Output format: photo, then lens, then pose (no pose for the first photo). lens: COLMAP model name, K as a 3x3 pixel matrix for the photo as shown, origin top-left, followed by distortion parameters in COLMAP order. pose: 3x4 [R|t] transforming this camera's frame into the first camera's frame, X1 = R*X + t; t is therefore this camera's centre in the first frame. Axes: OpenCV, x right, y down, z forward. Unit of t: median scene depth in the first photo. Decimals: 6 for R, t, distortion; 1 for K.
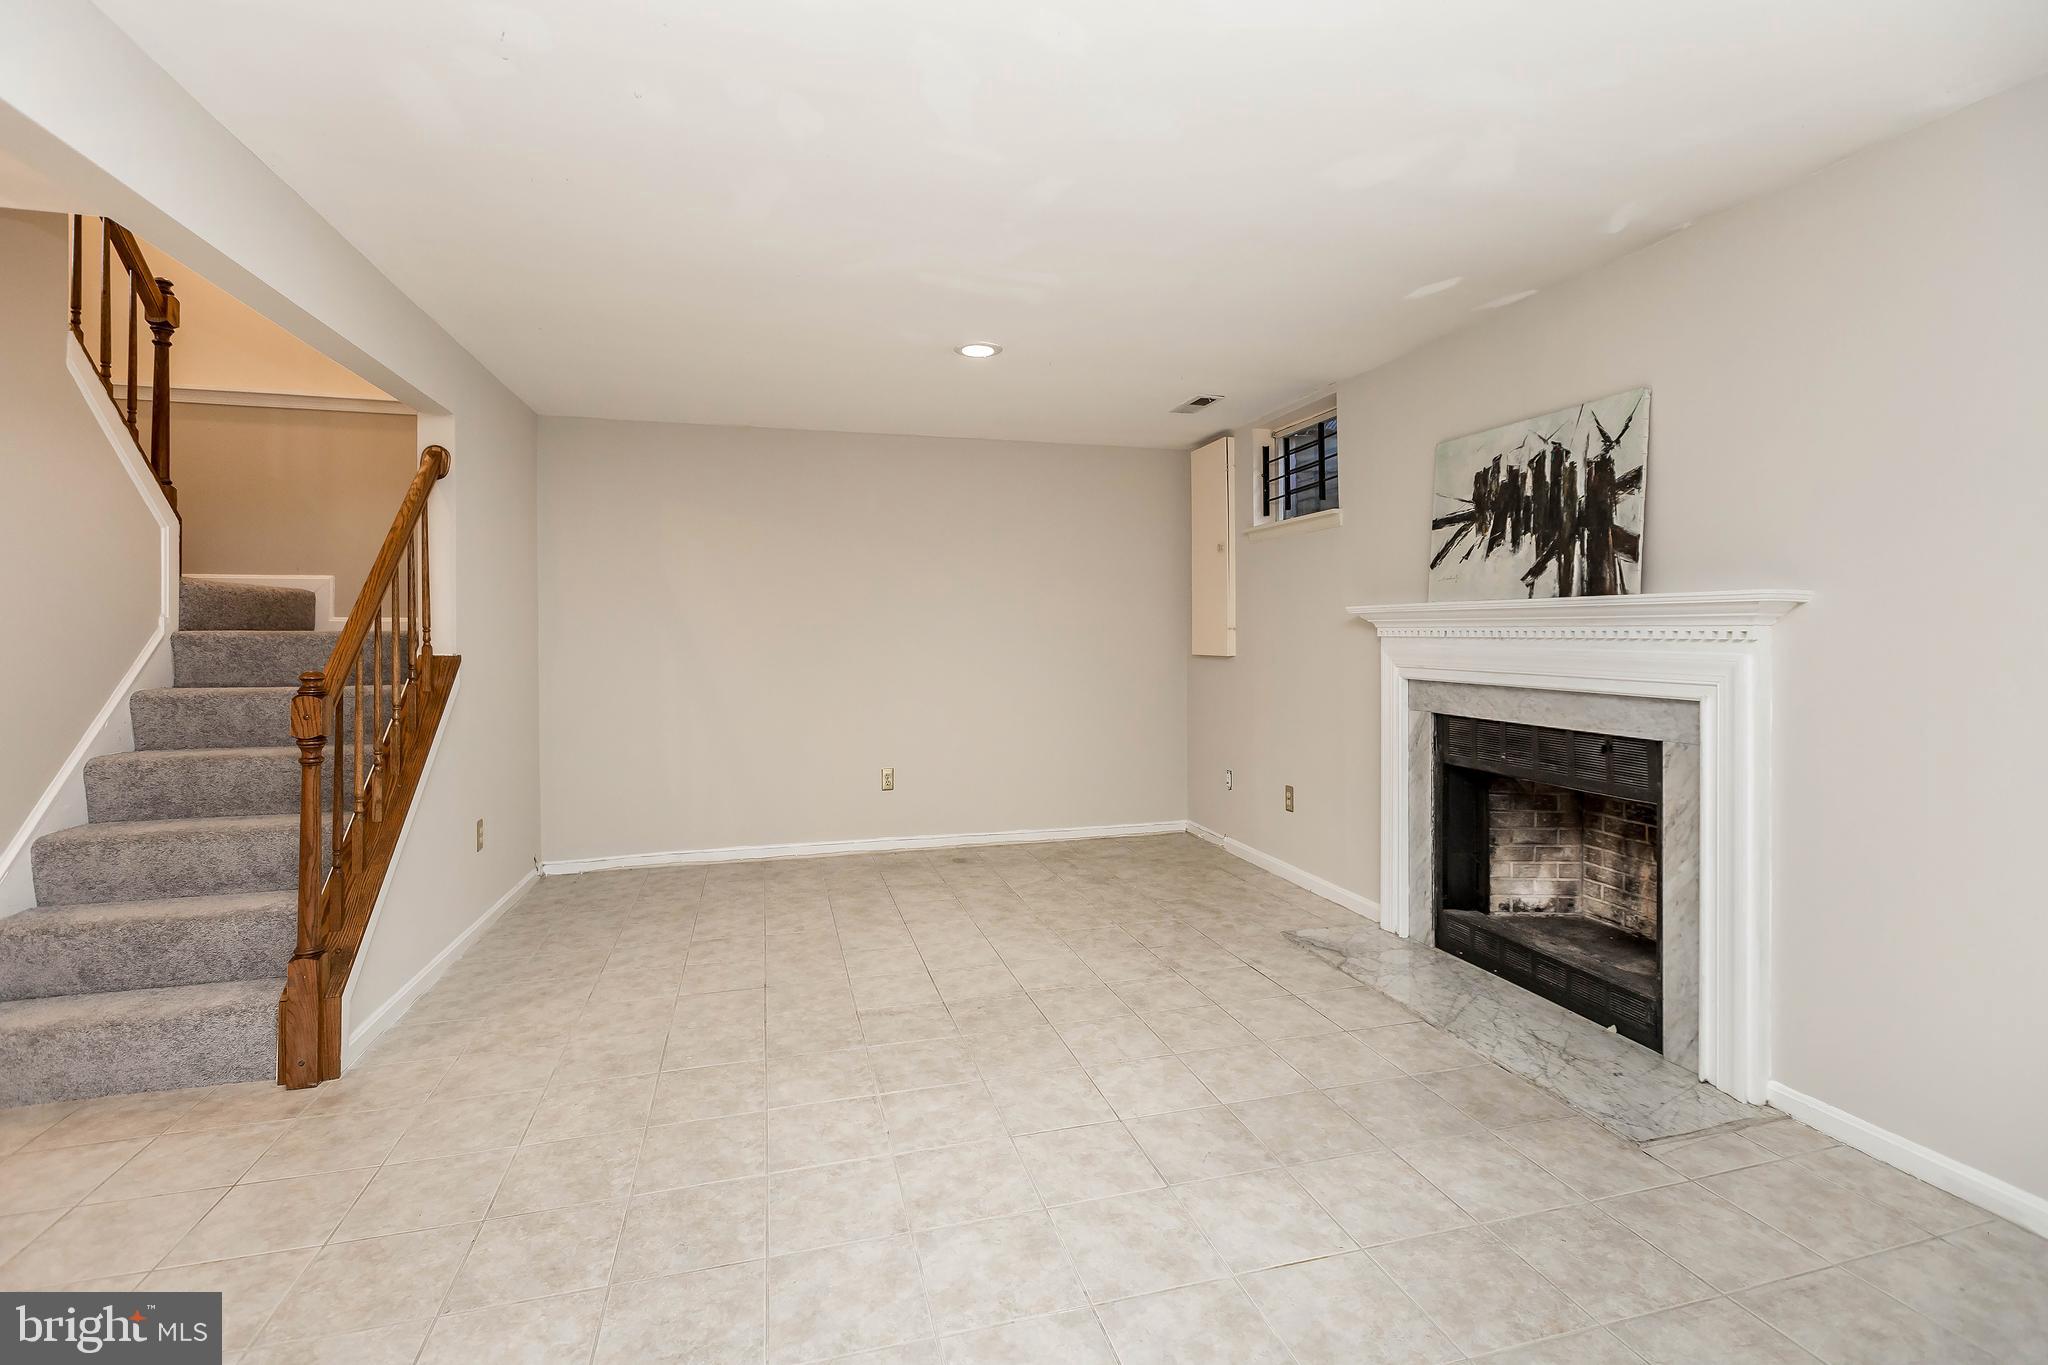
lens RADIAL K [[899.1, 0, 1027.2], [0, 899.1, 633.2], [0, 0, 1]] dist [0.002727, -0.000062]
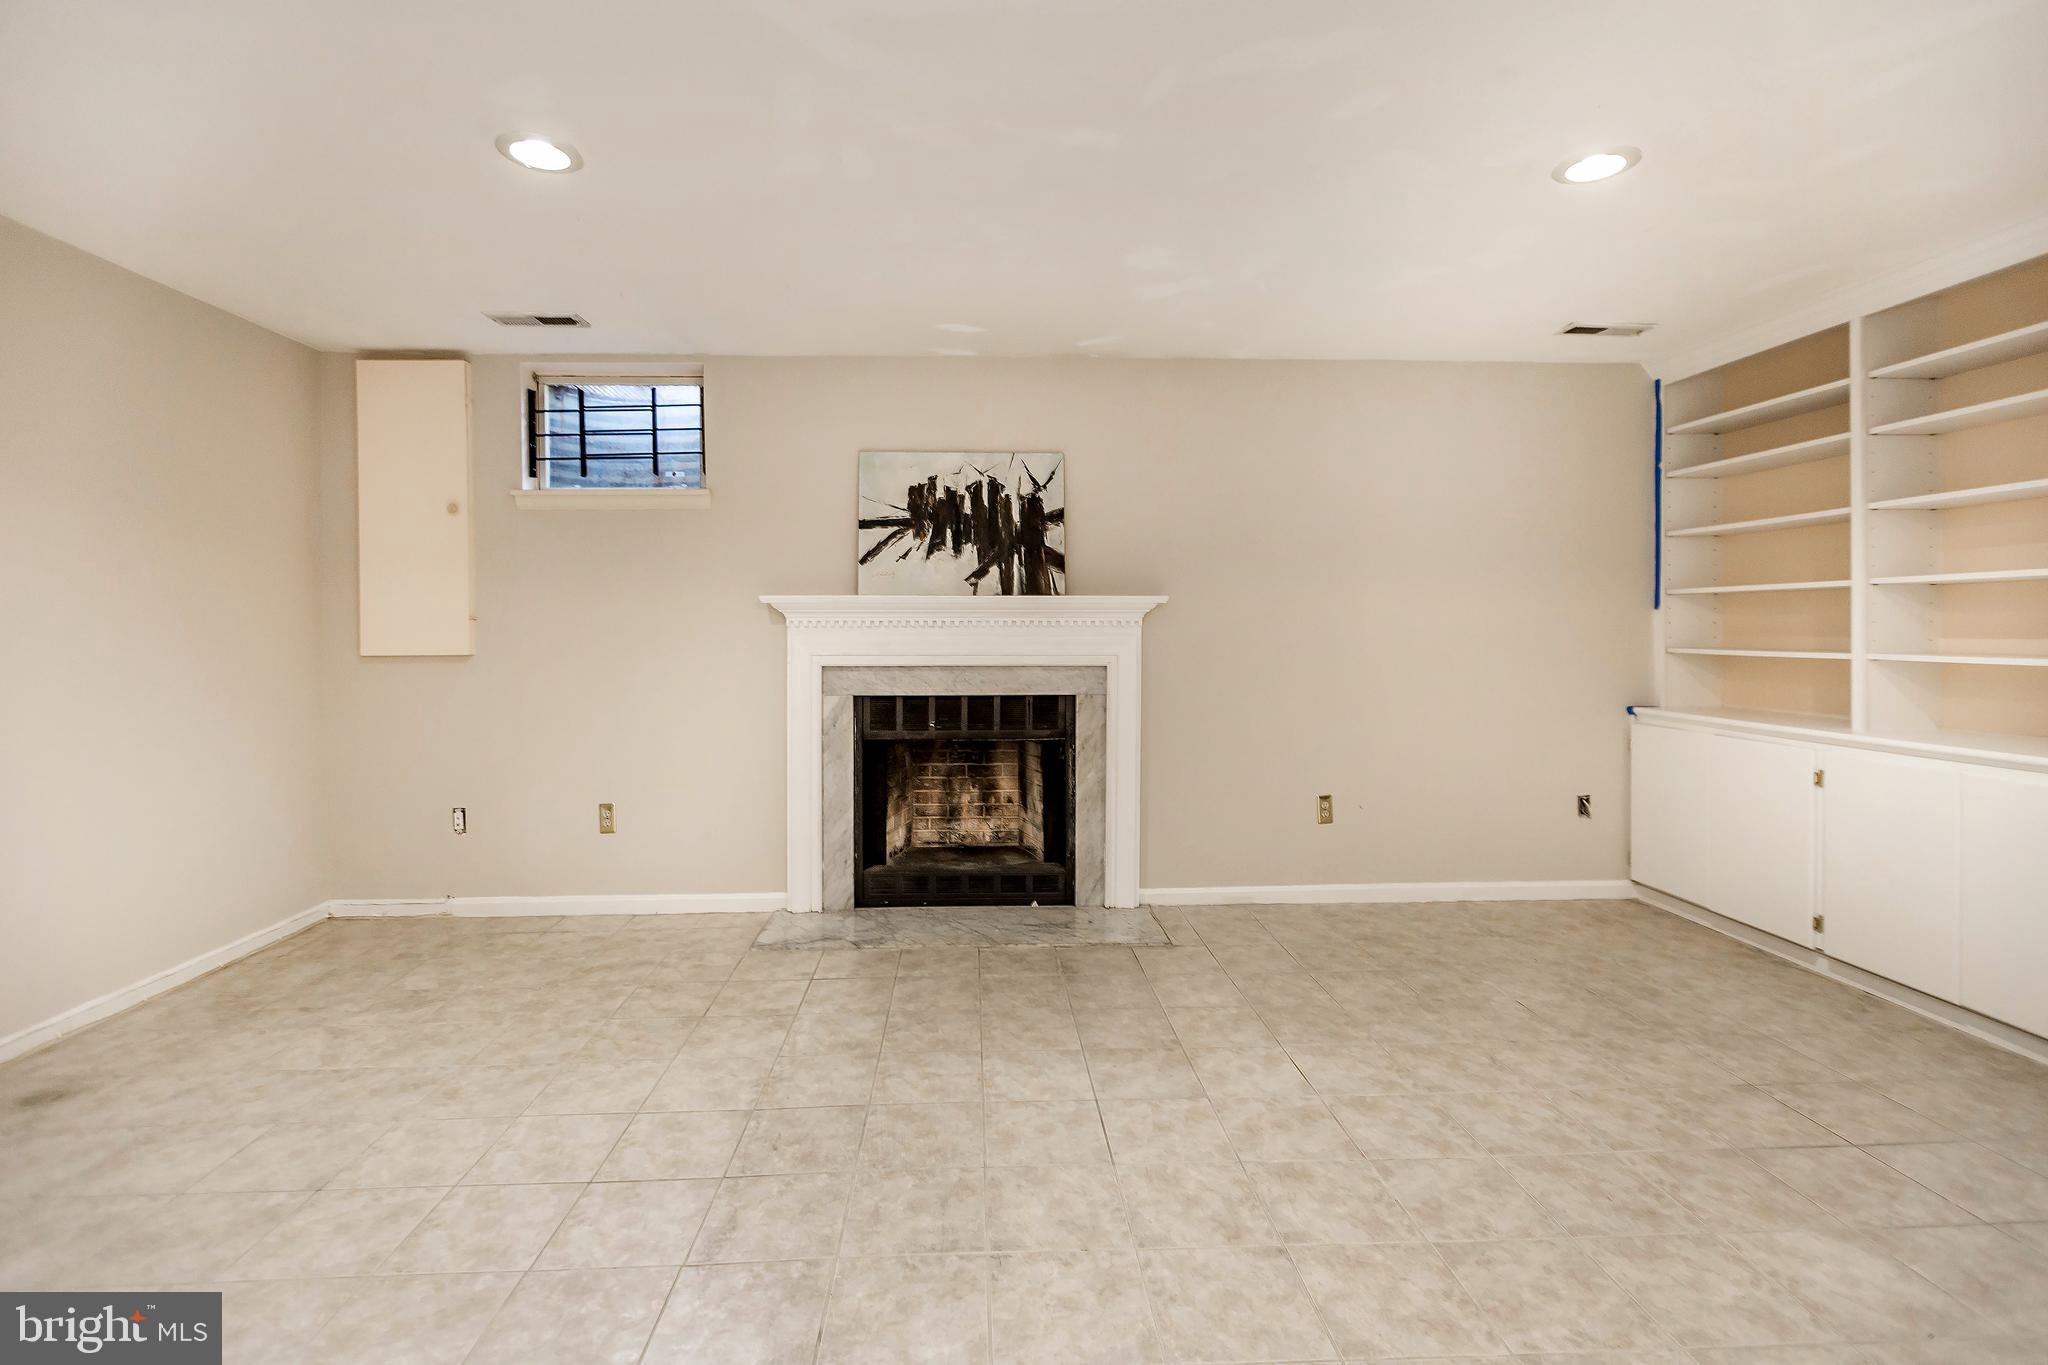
lens RADIAL K [[934.1, 0, 978.6], [0, 934.1, 644.5], [0, 0, 1]] dist [-0.002642, -0.000108]
pose [[0.246860, -0.014557, 0.968942, -0.724560], [0.003158, 0.999894, 0.014217, 0.012429], [-0.969046, -0.000449, 0.246880, 0.674462]]
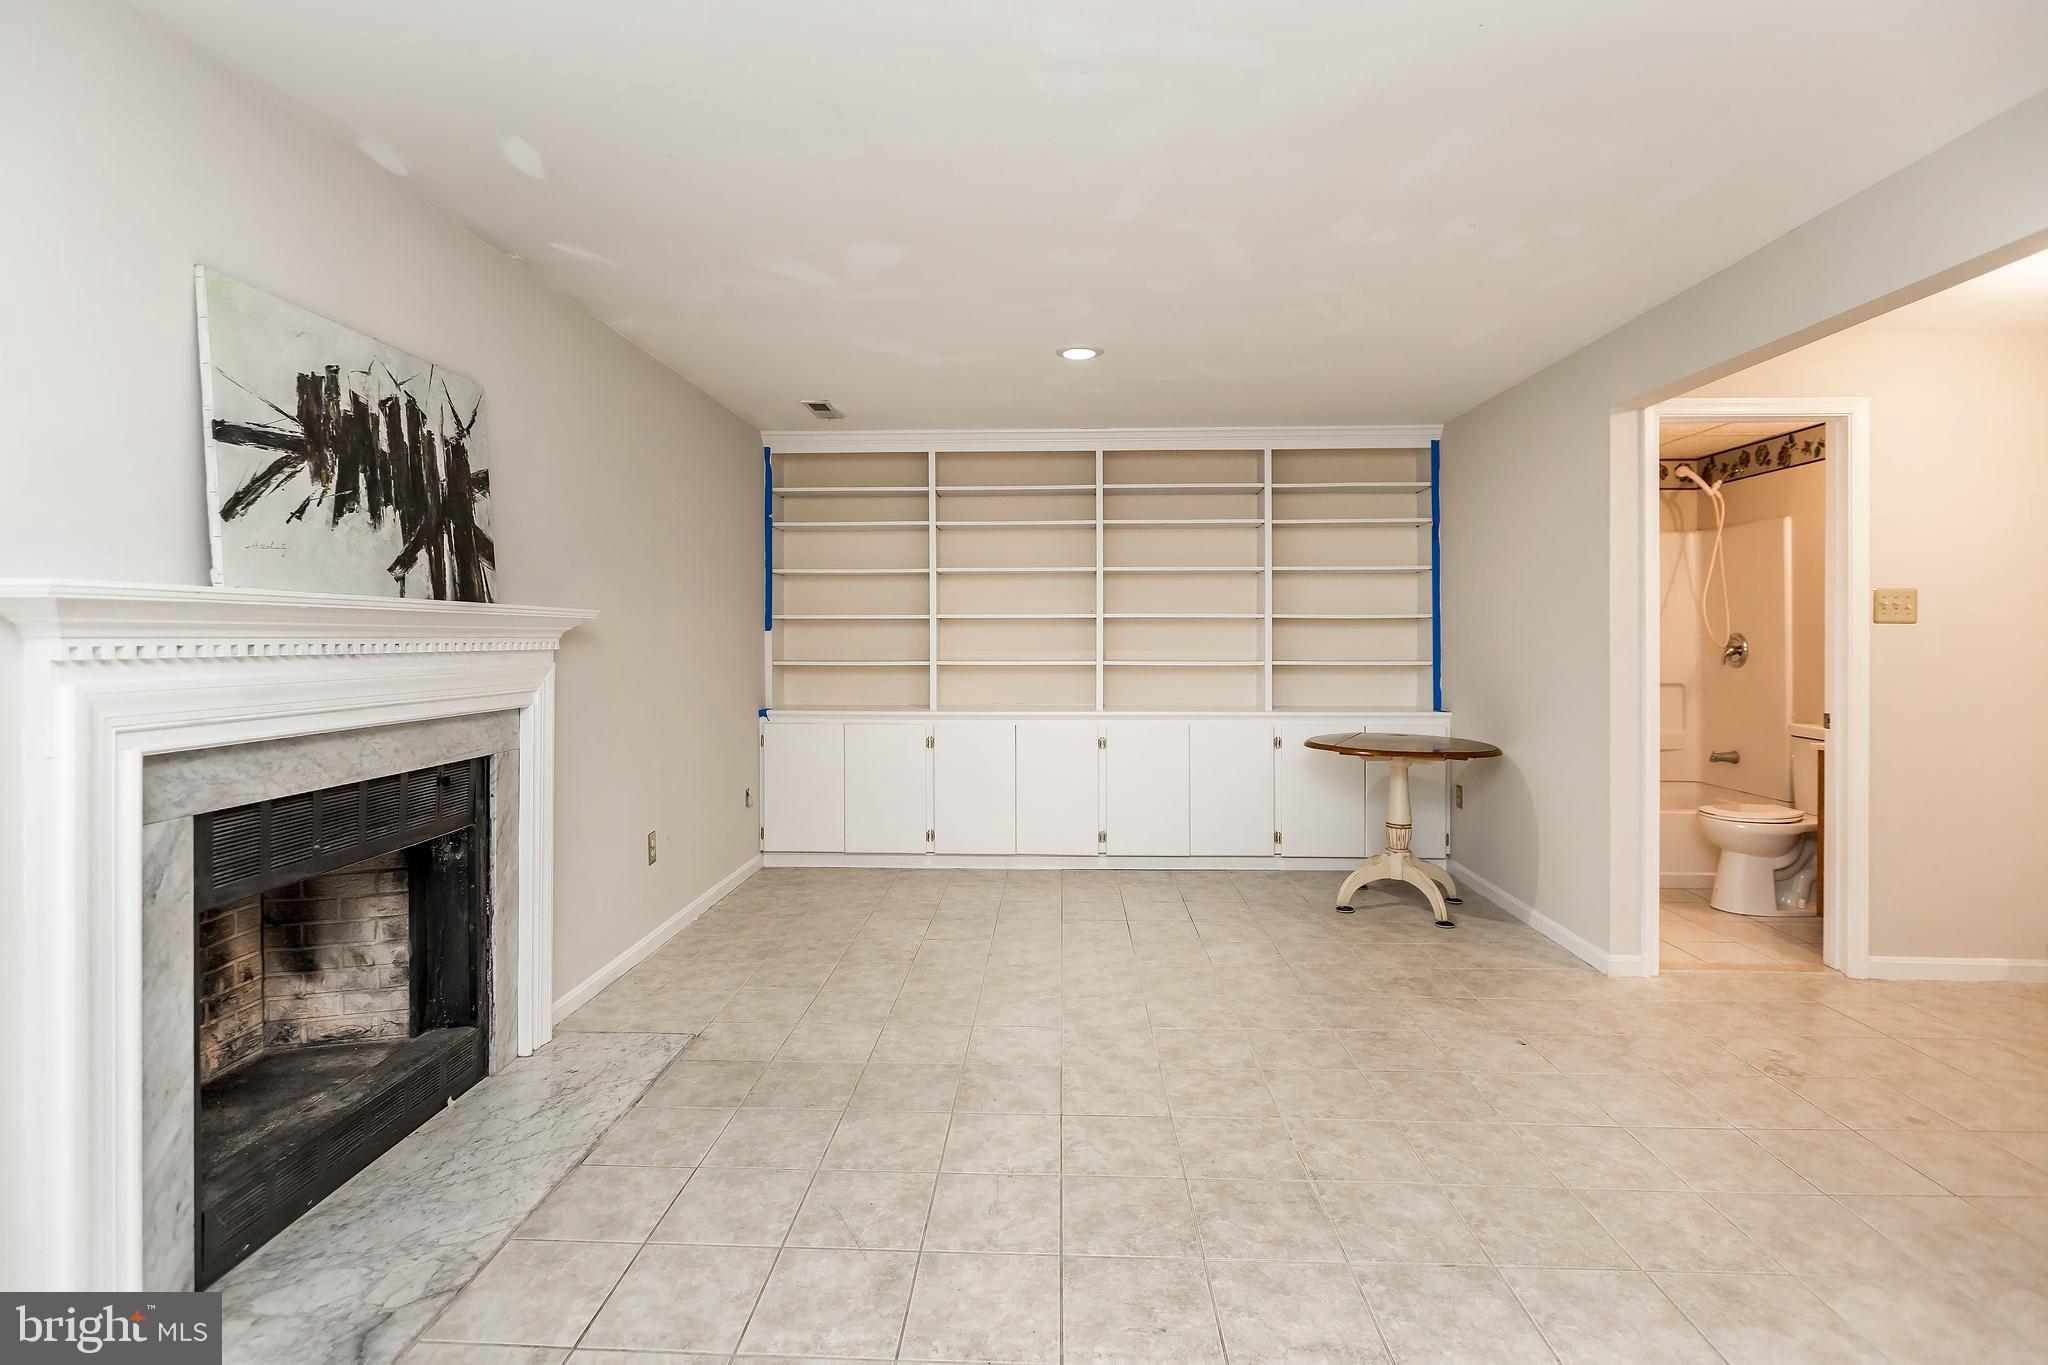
lens RADIAL K [[974.0, 0, 1046.0], [0, 974.0, 637.6], [0, 0, 1]] dist [-0.004044, -0.000130]
pose [[-0.956166, 0.002788, 0.292812, -0.161508], [0.003912, 0.999987, 0.003251, -0.007806], [-0.292799, 0.004254, -0.956165, 1.605454]]
